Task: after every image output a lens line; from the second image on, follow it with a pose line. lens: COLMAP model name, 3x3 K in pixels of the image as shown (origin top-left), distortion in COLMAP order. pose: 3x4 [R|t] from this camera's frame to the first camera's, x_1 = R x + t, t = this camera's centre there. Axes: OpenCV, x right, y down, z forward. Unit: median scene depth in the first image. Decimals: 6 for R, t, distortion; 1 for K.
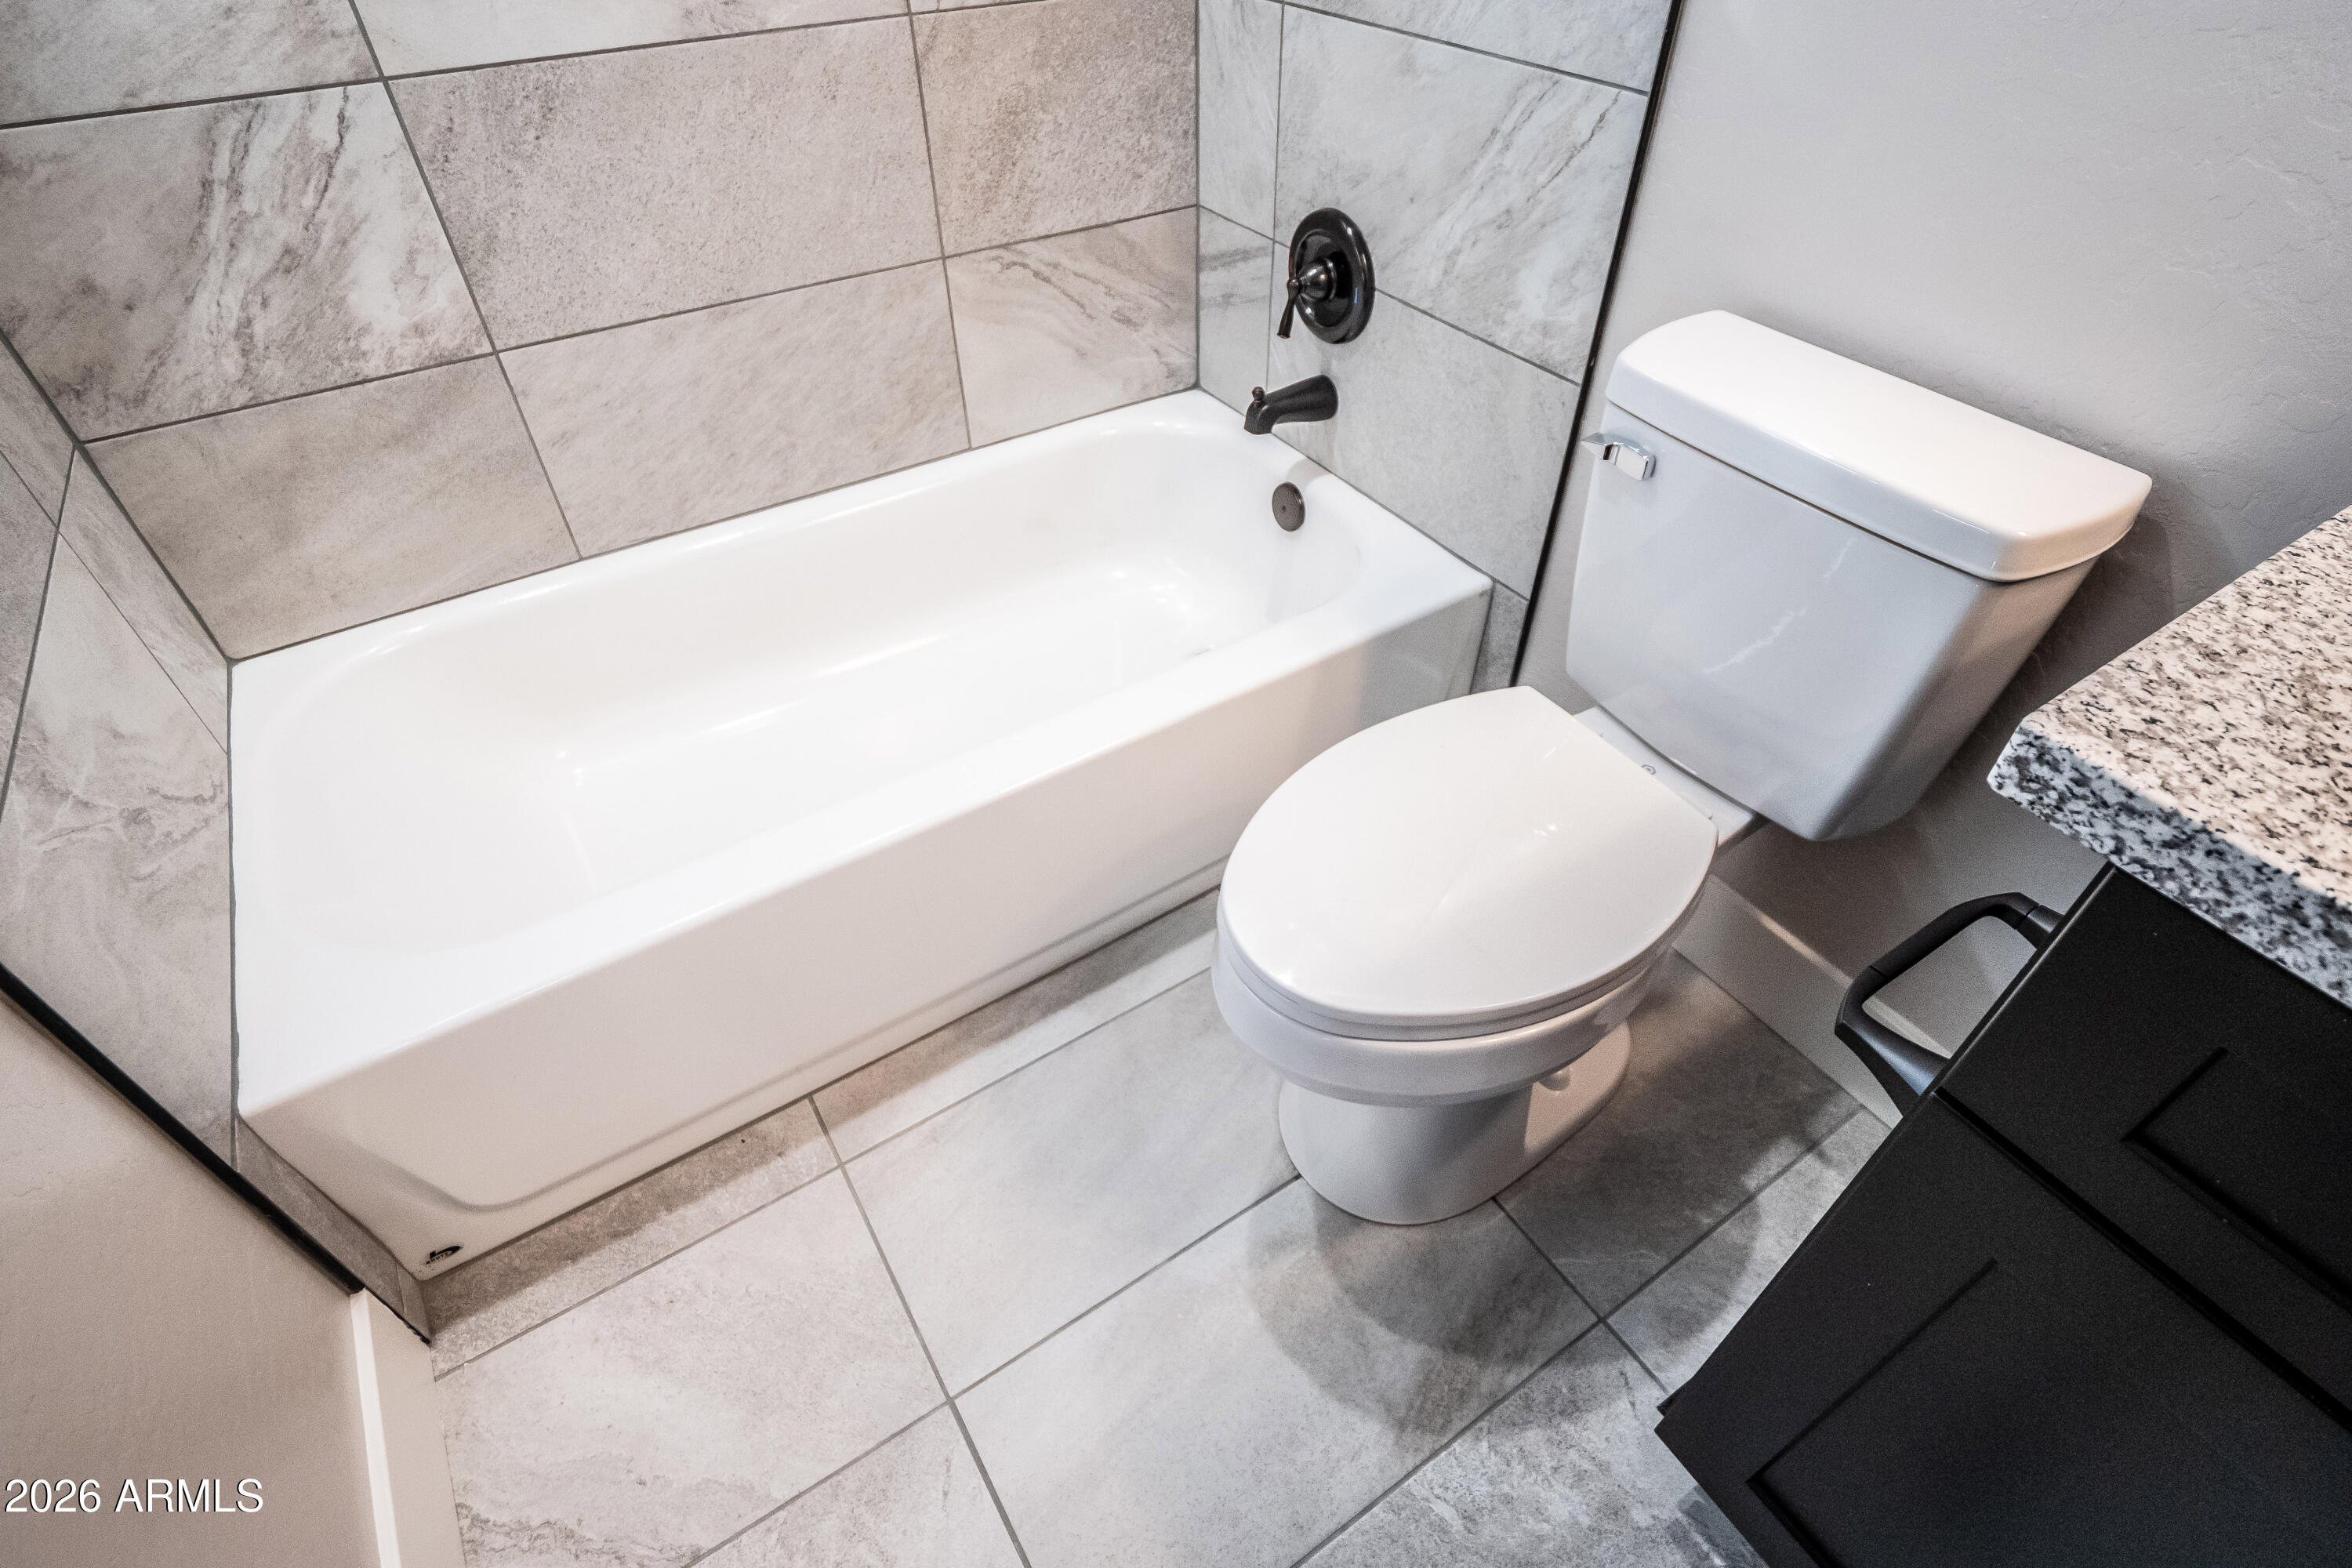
lens RADIAL K [[1152.7, 0, 1181.8], [0, 1152.7, 766.1], [0, 0, 1]] dist [0.001967, -0.011256]
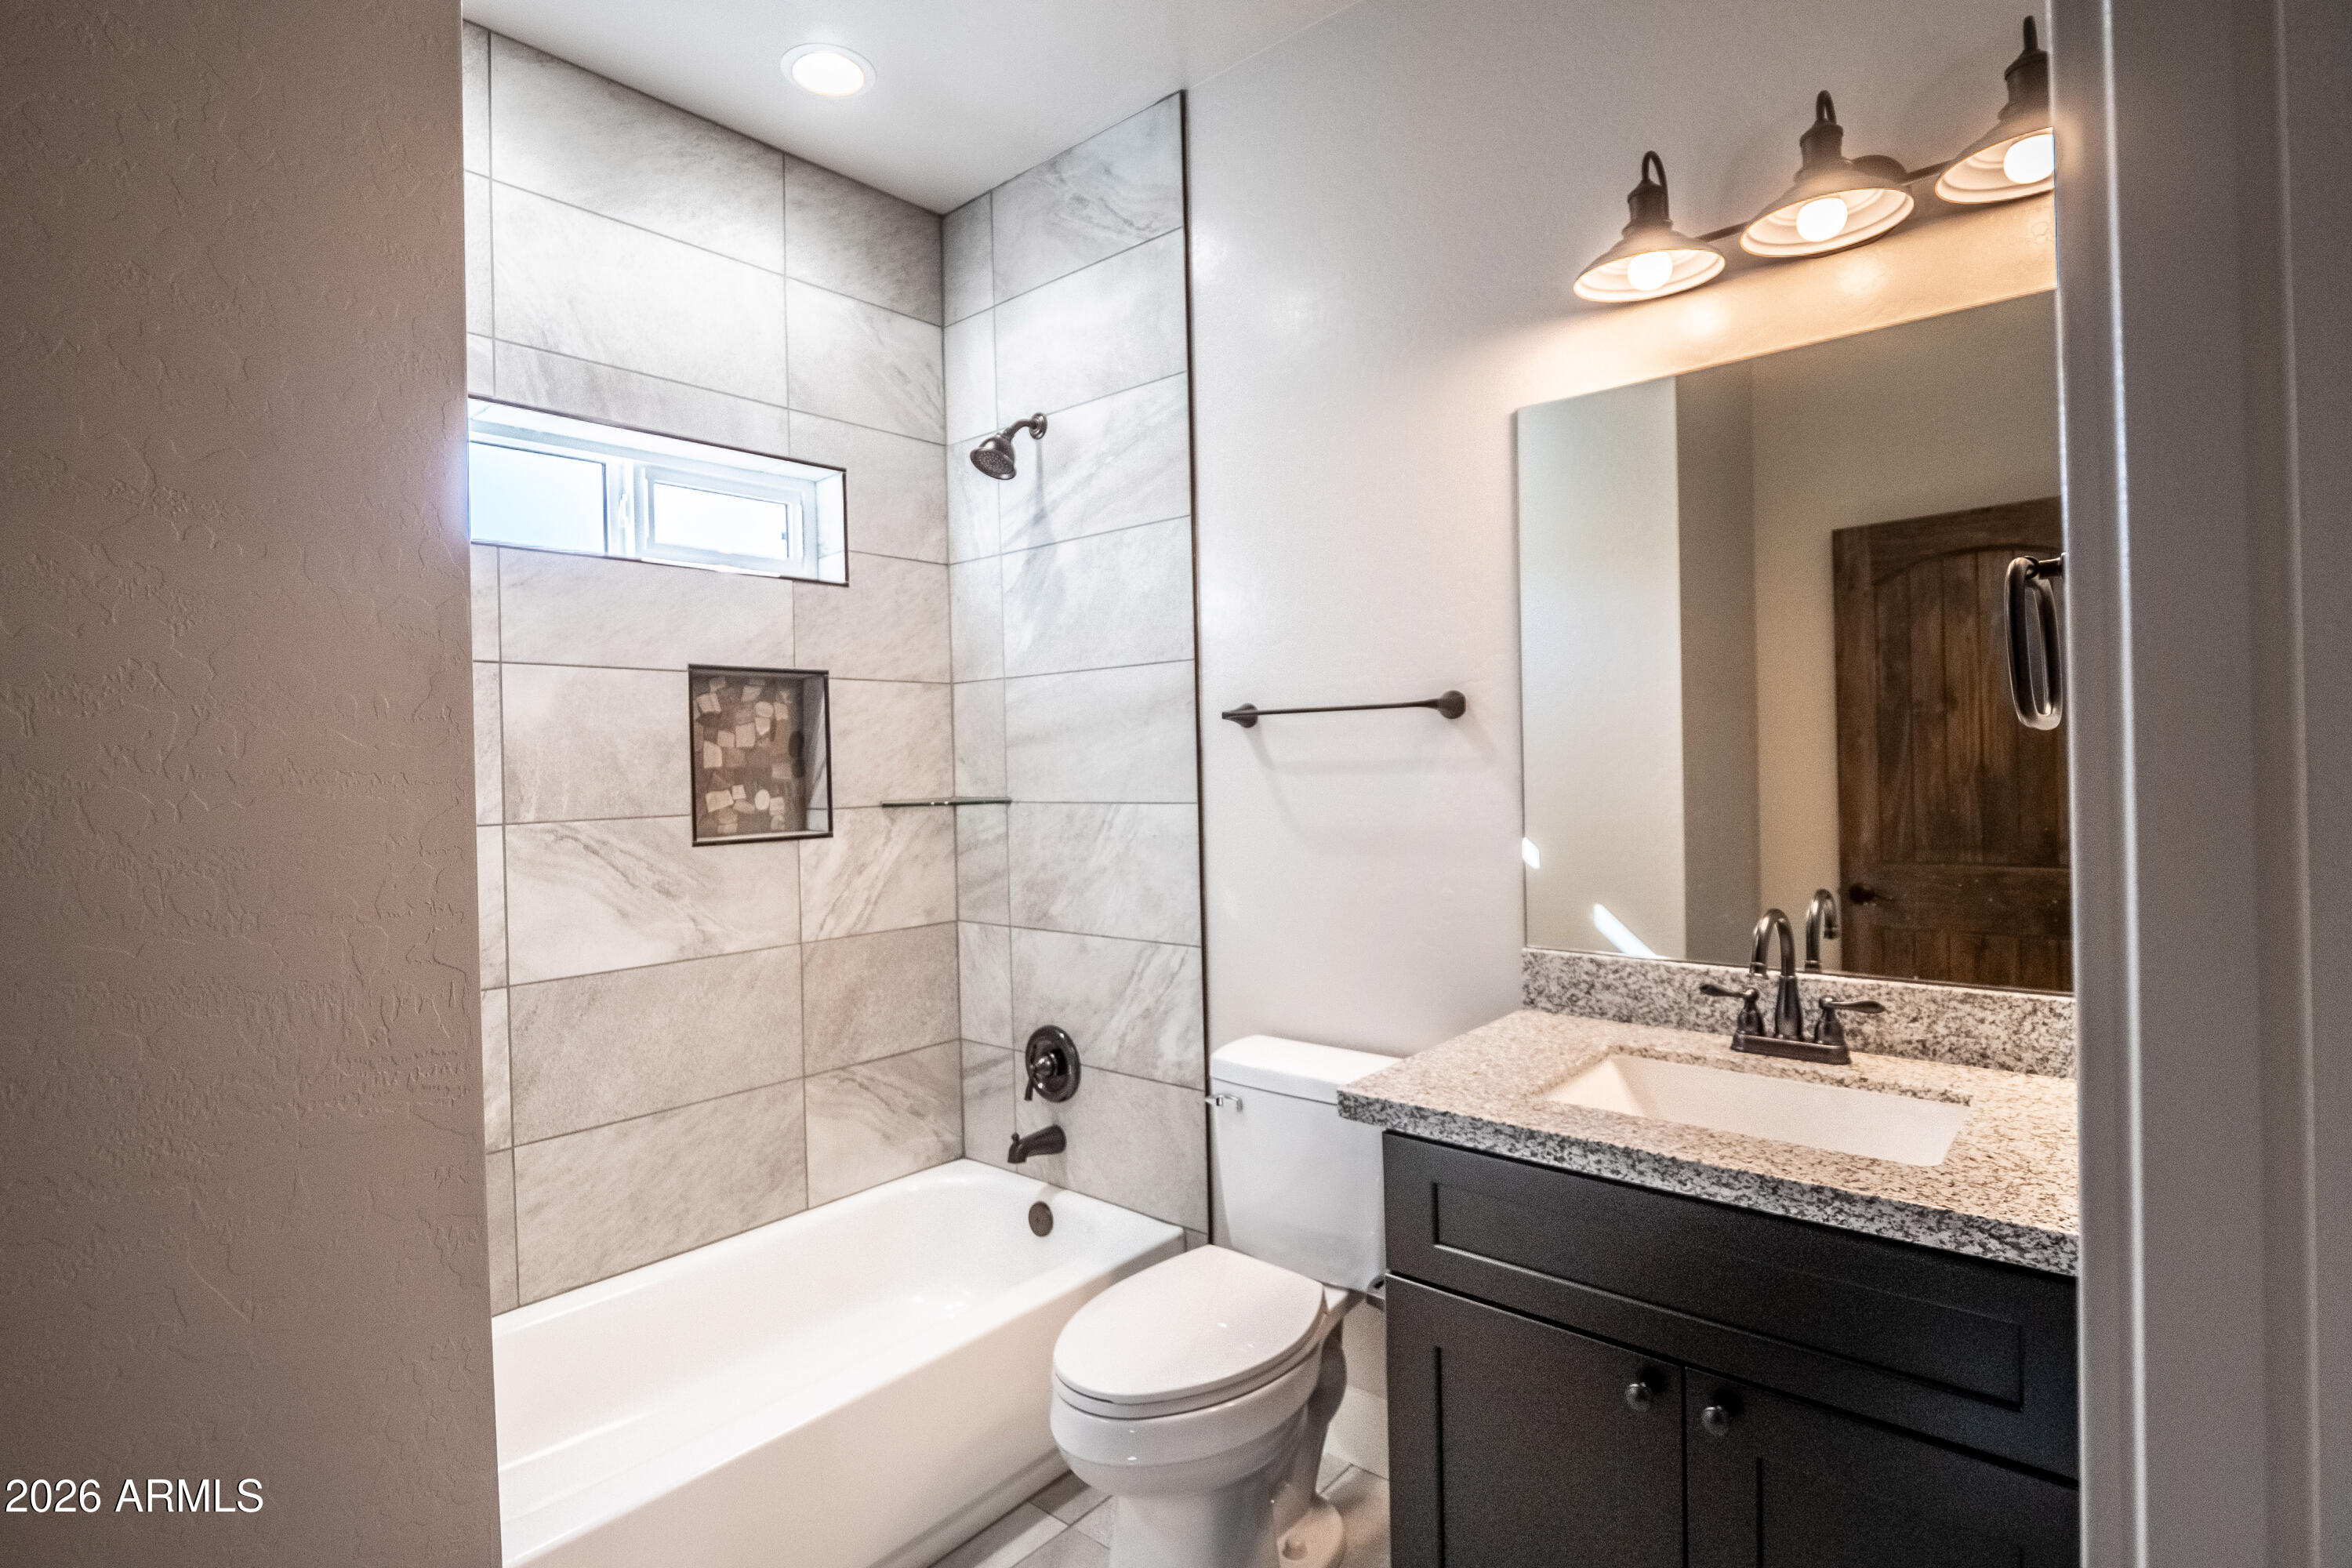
lens RADIAL K [[1152.7, 0, 1181.8], [0, 1152.7, 766.1], [0, 0, 1]] dist [0.001967, -0.011256]
pose [[0.959244, -0.018734, 0.281958, -0.166253], [0.204566, 0.734401, -0.647154, 0.407303], [-0.194946, 0.678457, 0.708302, -0.547607]]
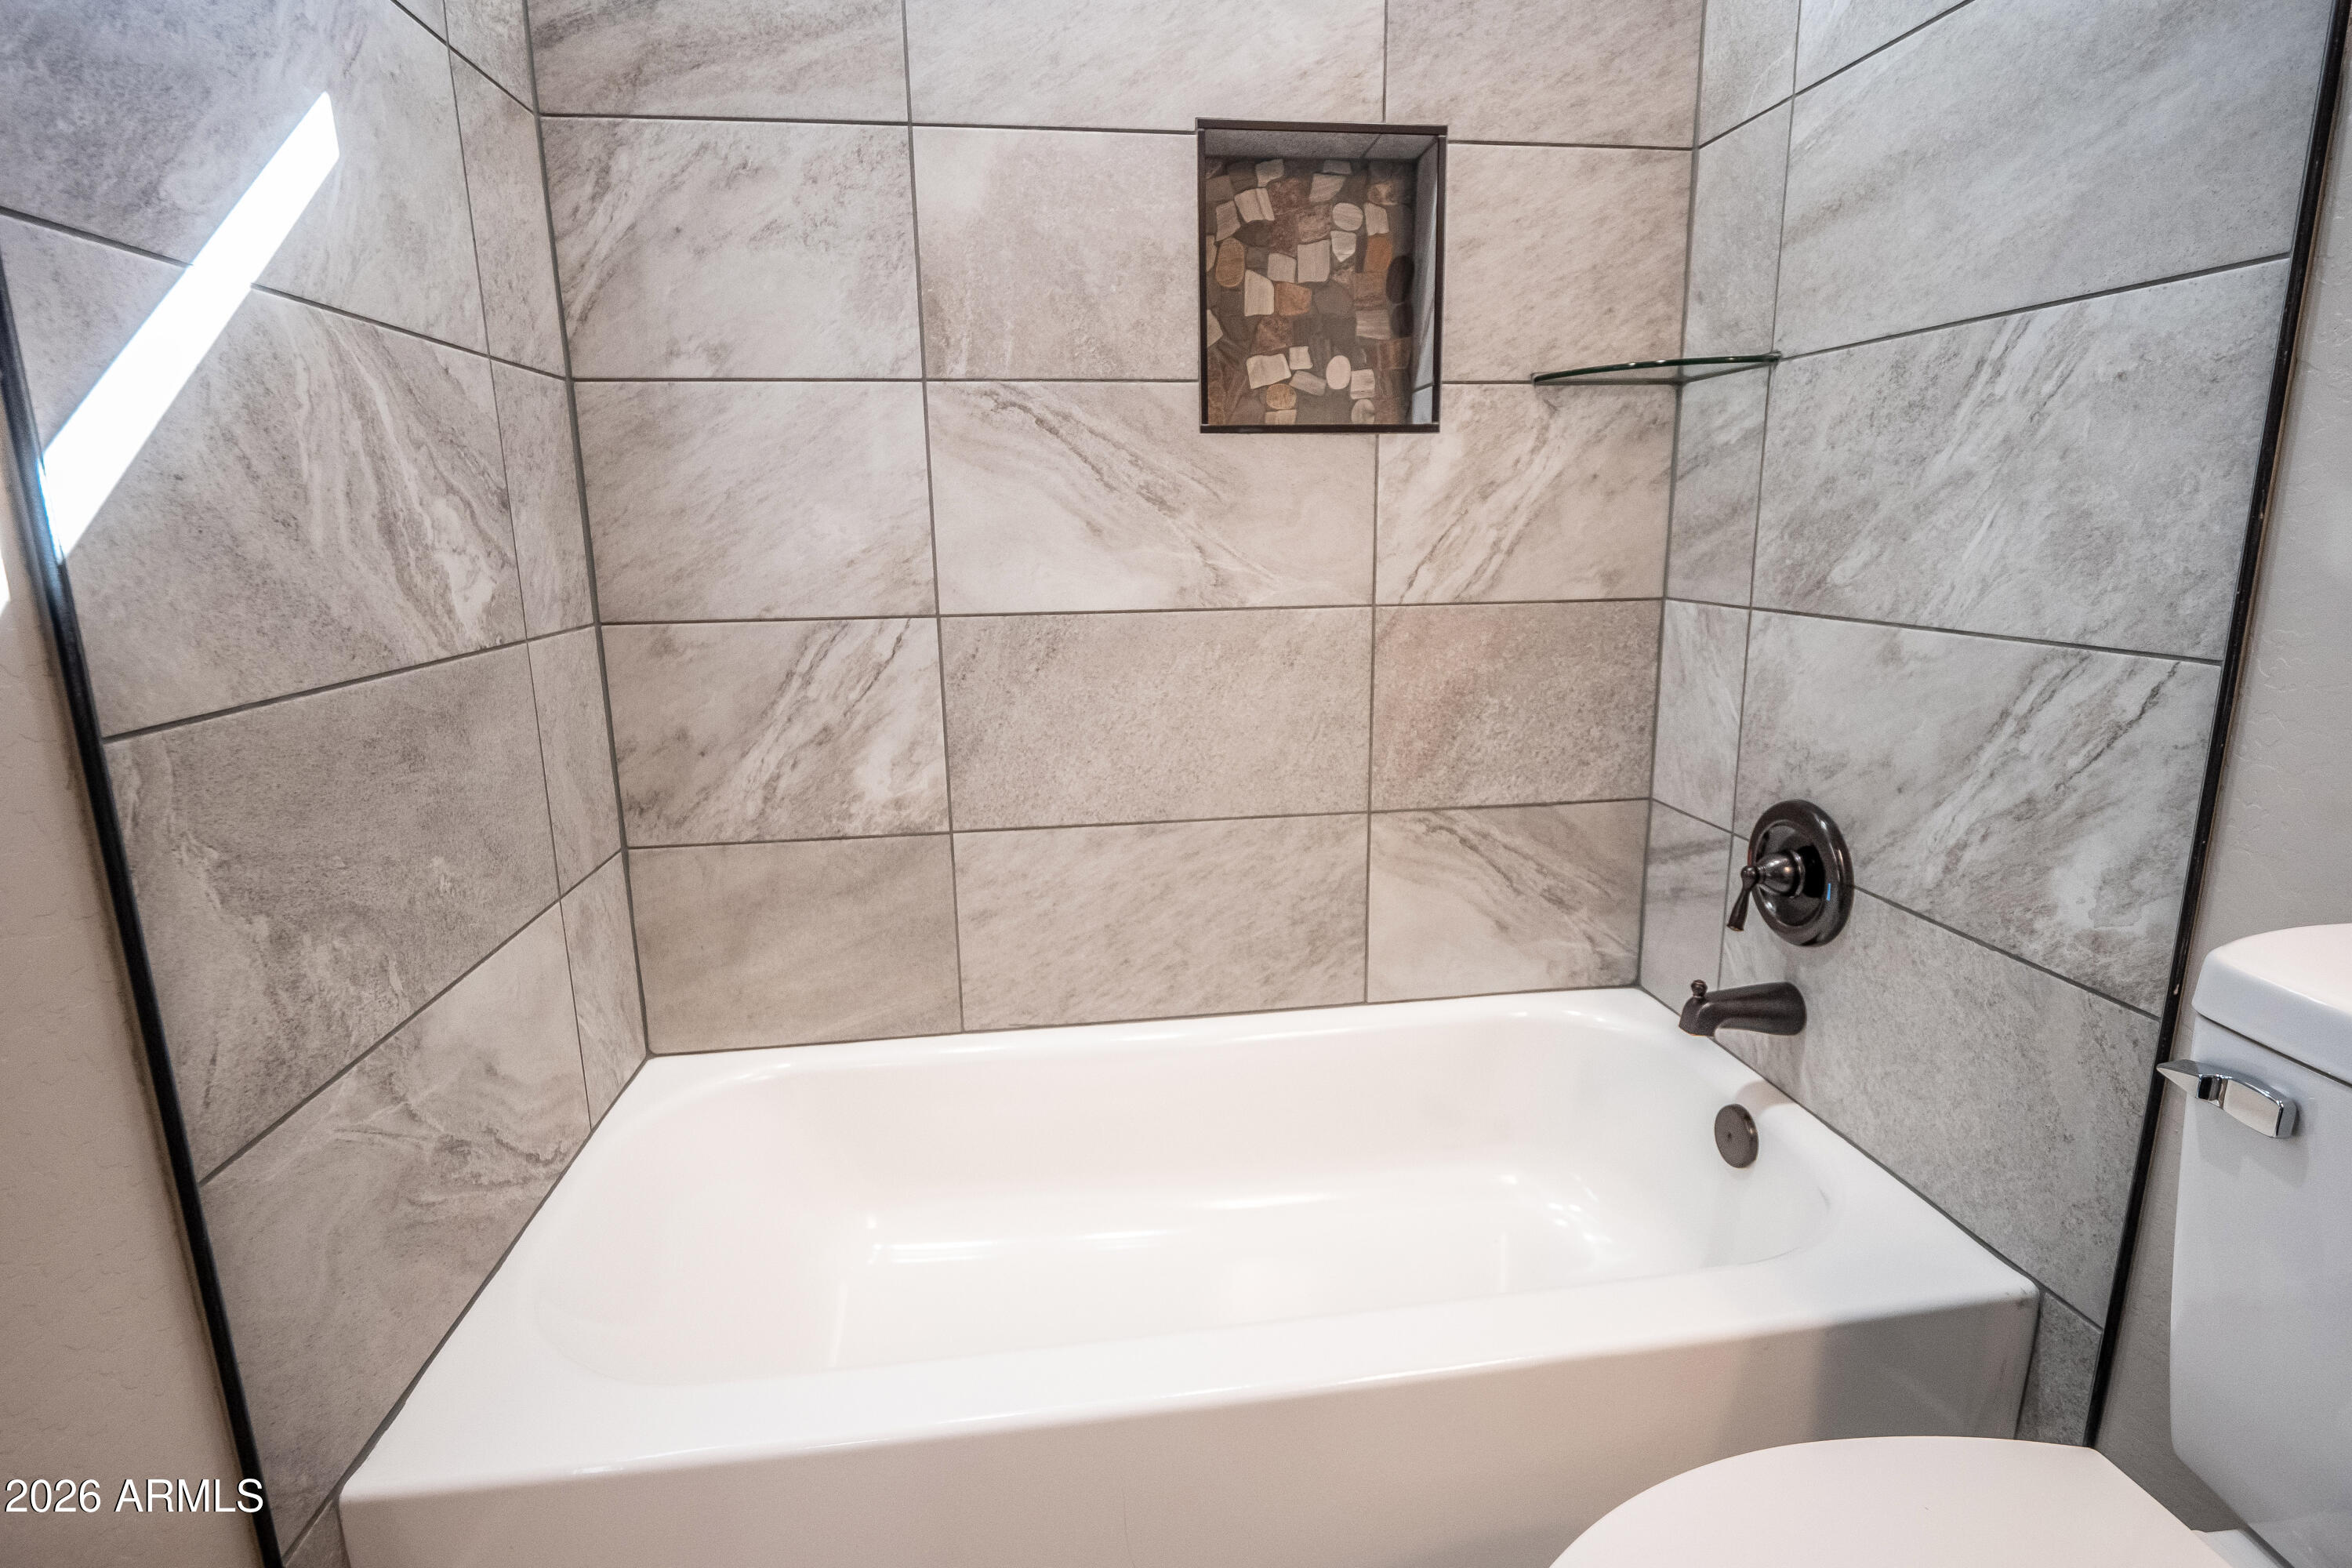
lens RADIAL K [[1152.7, 0, 1181.8], [0, 1152.7, 766.1], [0, 0, 1]] dist [0.001967, -0.011256]
pose [[0.907928, 0.080415, -0.411339, 0.063806], [-0.276039, 0.853236, -0.442482, 0.020436], [0.315387, 0.515288, 0.796875, 0.134534]]
